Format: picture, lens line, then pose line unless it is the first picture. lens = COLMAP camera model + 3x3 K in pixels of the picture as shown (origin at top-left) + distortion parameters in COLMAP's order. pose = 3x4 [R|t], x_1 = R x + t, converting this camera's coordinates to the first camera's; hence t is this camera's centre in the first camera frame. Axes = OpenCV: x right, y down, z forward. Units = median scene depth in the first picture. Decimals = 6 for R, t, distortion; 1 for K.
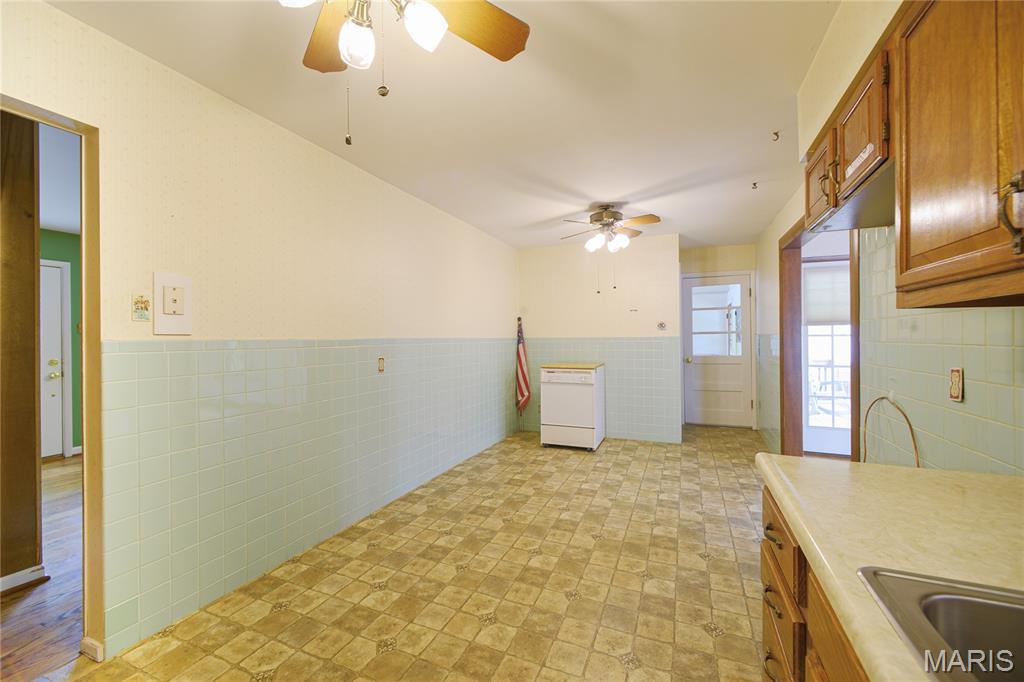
lens RADIAL K [[408.6, 0, 513.4], [0, 408.6, 339.4], [0, 0, 1]] dist [0.003917, -0.001564]
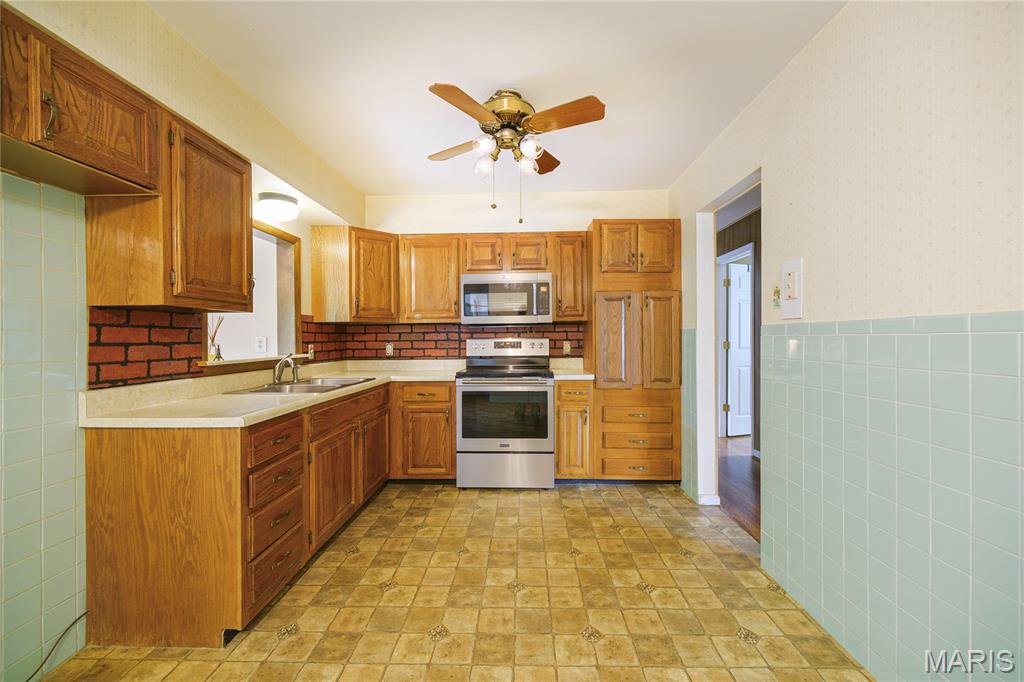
lens RADIAL K [[408.6, 0, 512.2], [0, 408.6, 338.3], [0, 0, 1]] dist [0.003917, -0.001564]
pose [[-0.933737, 0.009418, -0.357837, 0.142008], [0.007615, 0.999950, 0.006449, 0.018999], [0.357880, 0.003296, -0.933762, 1.232560]]
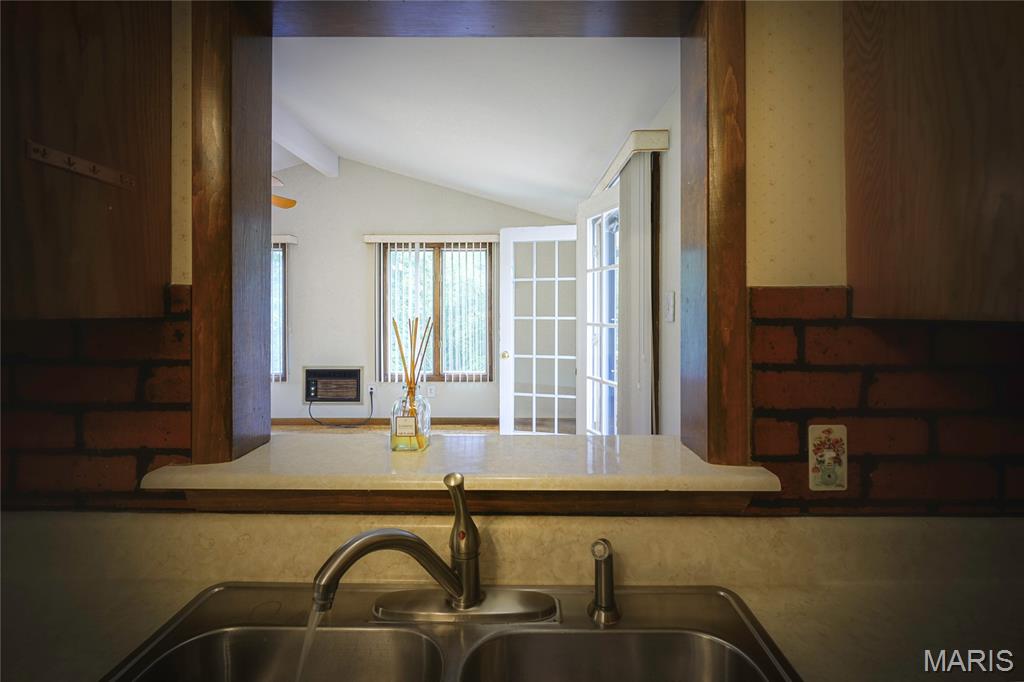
lens RADIAL K [[455.0, 0, 520.0], [0, 455.0, 307.7], [0, 0, 1]] dist [-0.004865, -0.000190]
pose [[-0.385088, 0.003975, 0.922871, 0.067985], [0.003872, 0.999989, -0.002692, -0.037046], [-0.922872, 0.002536, -0.385099, 0.098542]]
